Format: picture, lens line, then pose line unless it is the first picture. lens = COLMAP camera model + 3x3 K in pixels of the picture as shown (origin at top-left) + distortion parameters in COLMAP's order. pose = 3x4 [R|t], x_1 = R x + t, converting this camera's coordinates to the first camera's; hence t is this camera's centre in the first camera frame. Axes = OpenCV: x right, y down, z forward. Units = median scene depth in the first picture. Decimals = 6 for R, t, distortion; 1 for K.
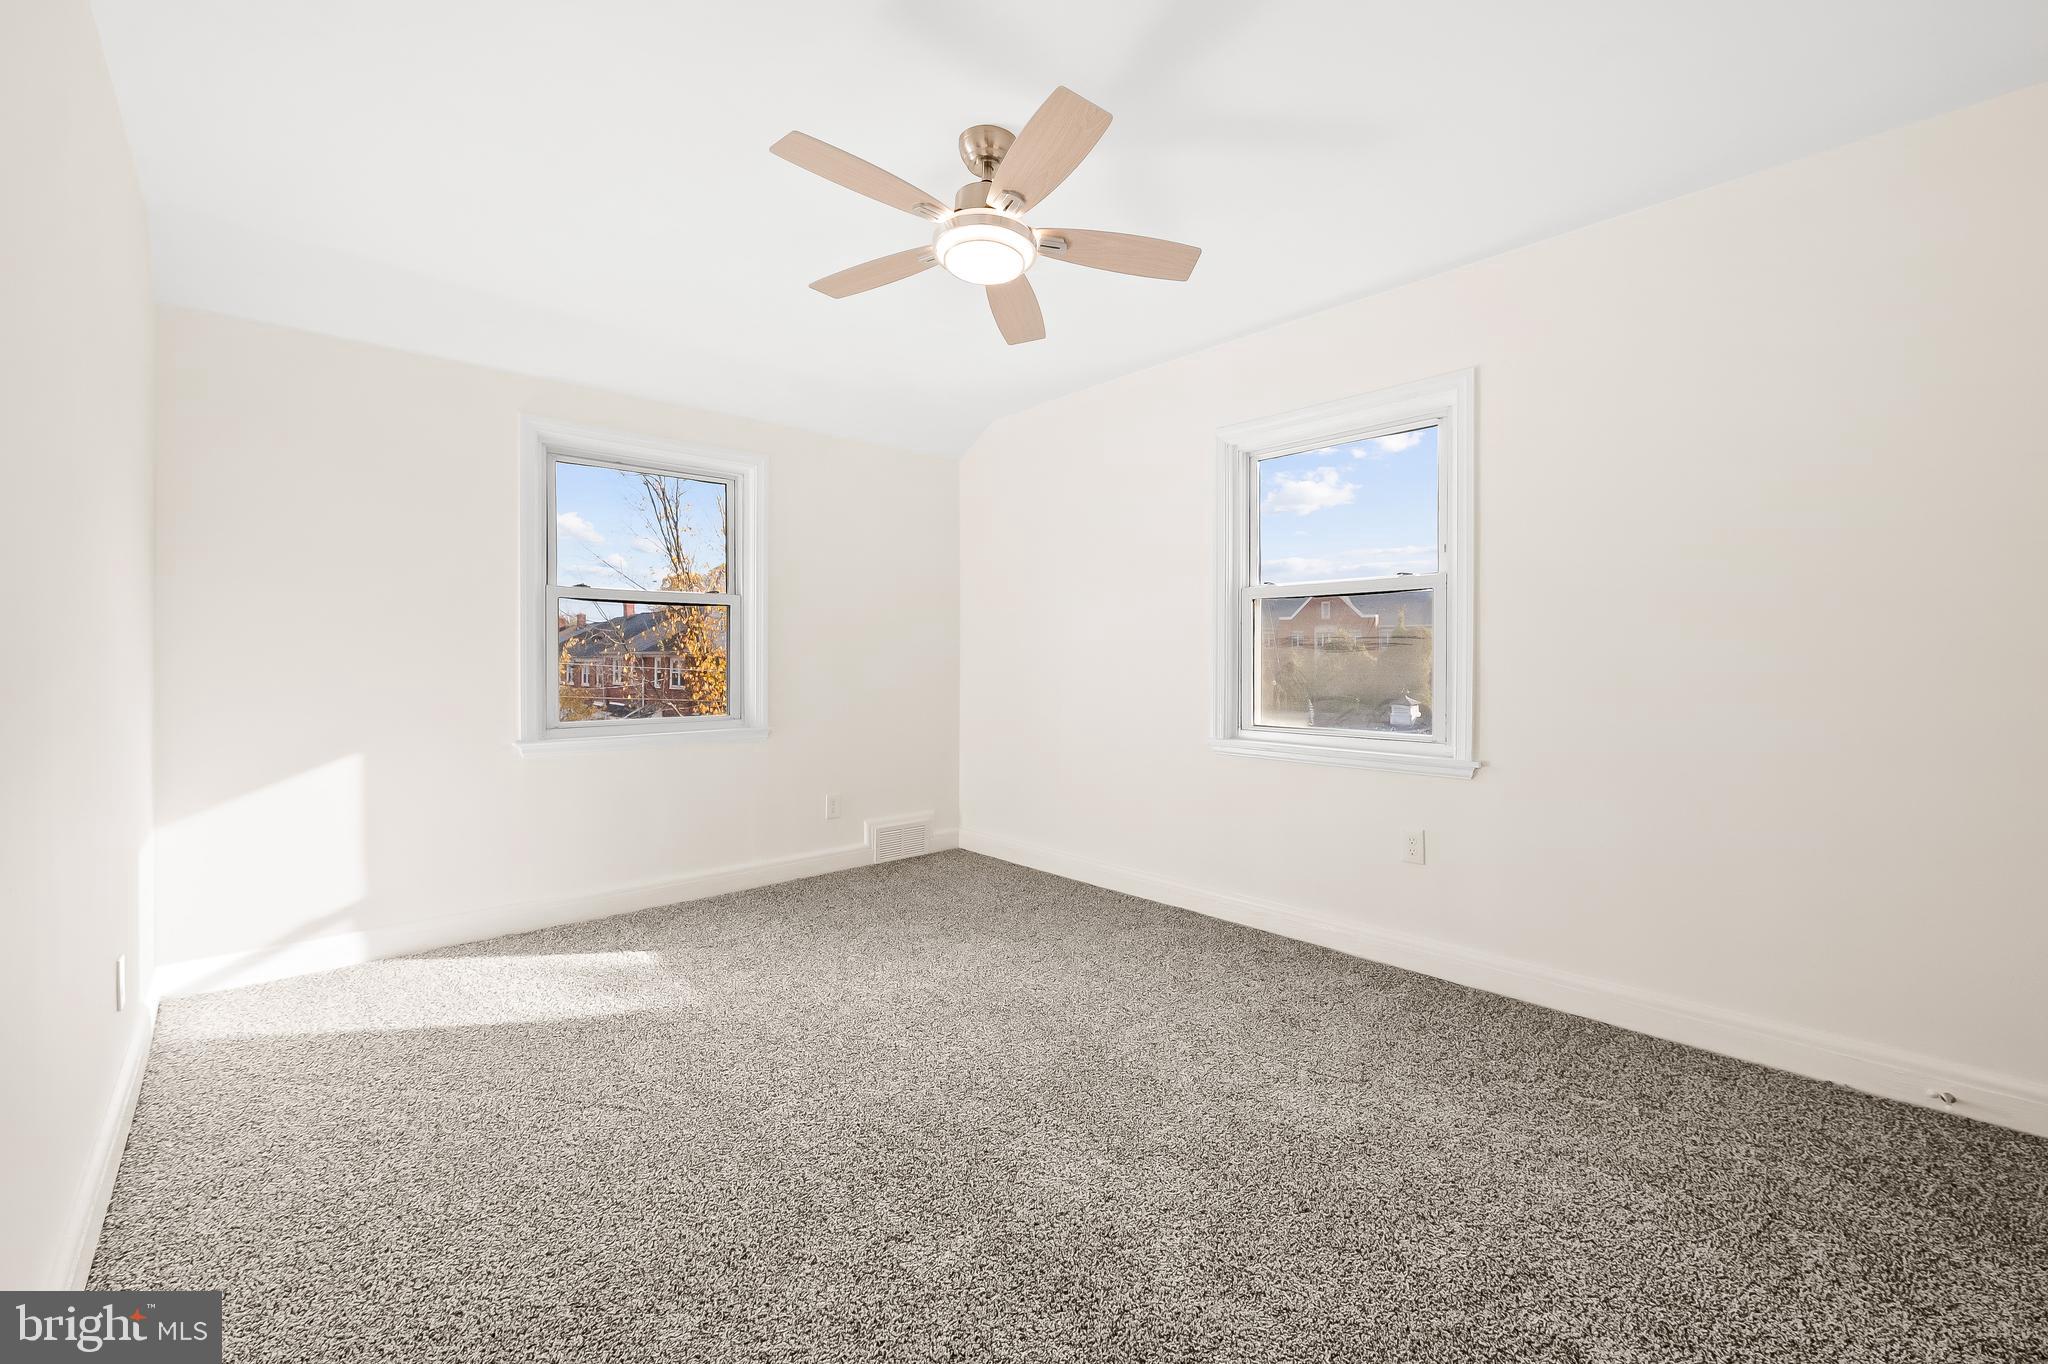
lens RADIAL K [[837.2, 0, 1033.4], [0, 837.2, 655.1], [0, 0, 1]] dist [-0.000153, -0.000118]
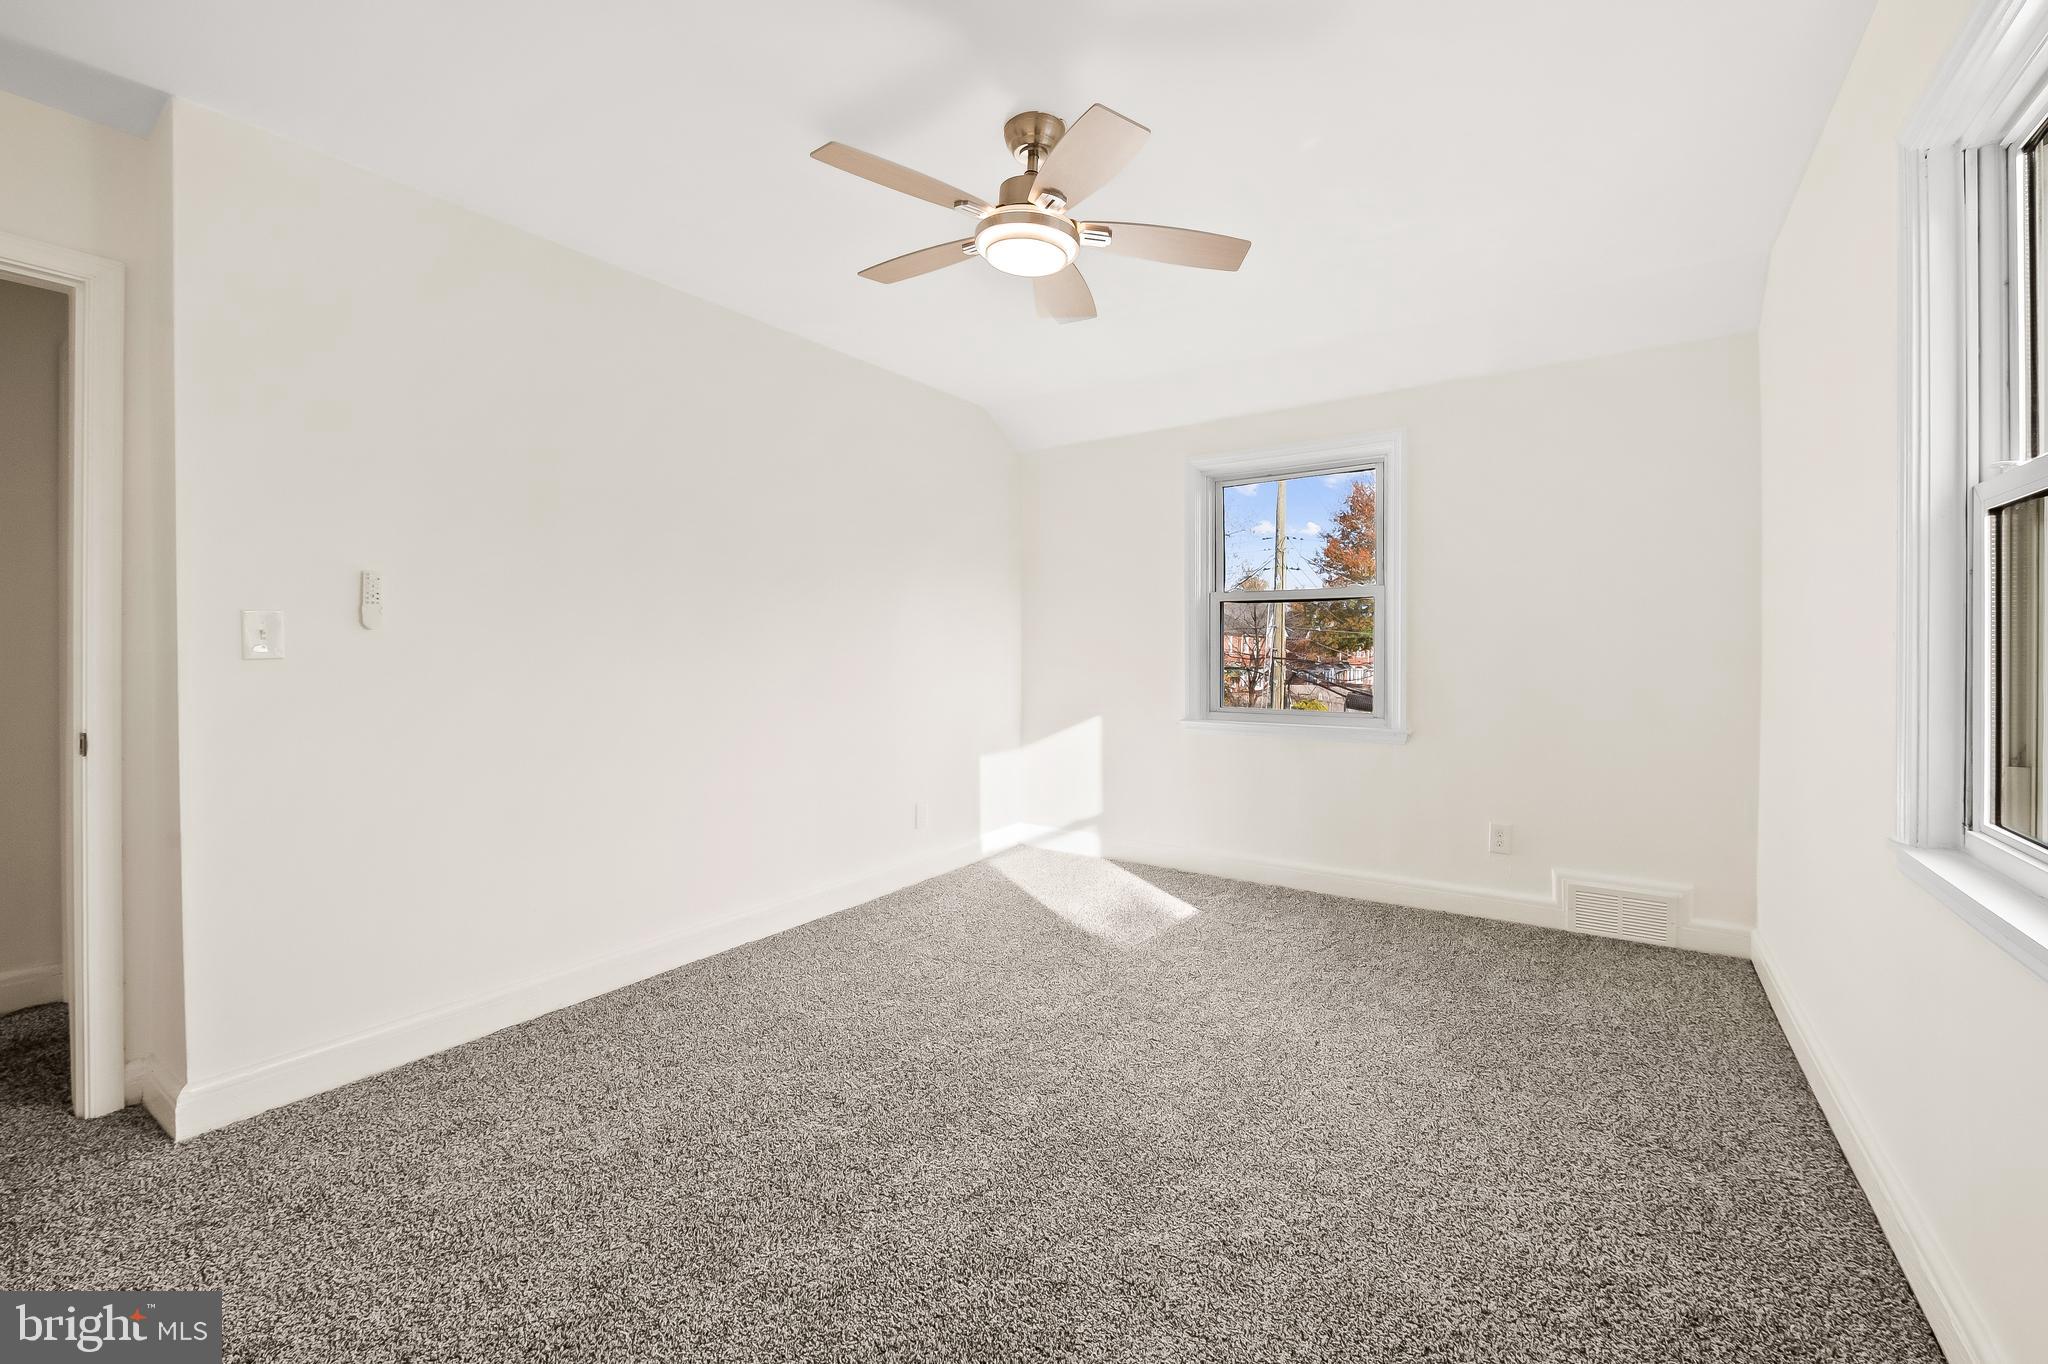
lens RADIAL K [[837.2, 0, 1033.4], [0, 837.2, 655.1], [0, 0, 1]] dist [-0.000153, -0.000118]
pose [[0.235486, 0.002942, -0.971873, 0.584882], [0.000342, 0.999995, 0.003110, 0.003128], [0.971878, -0.001065, 0.235484, 0.506292]]
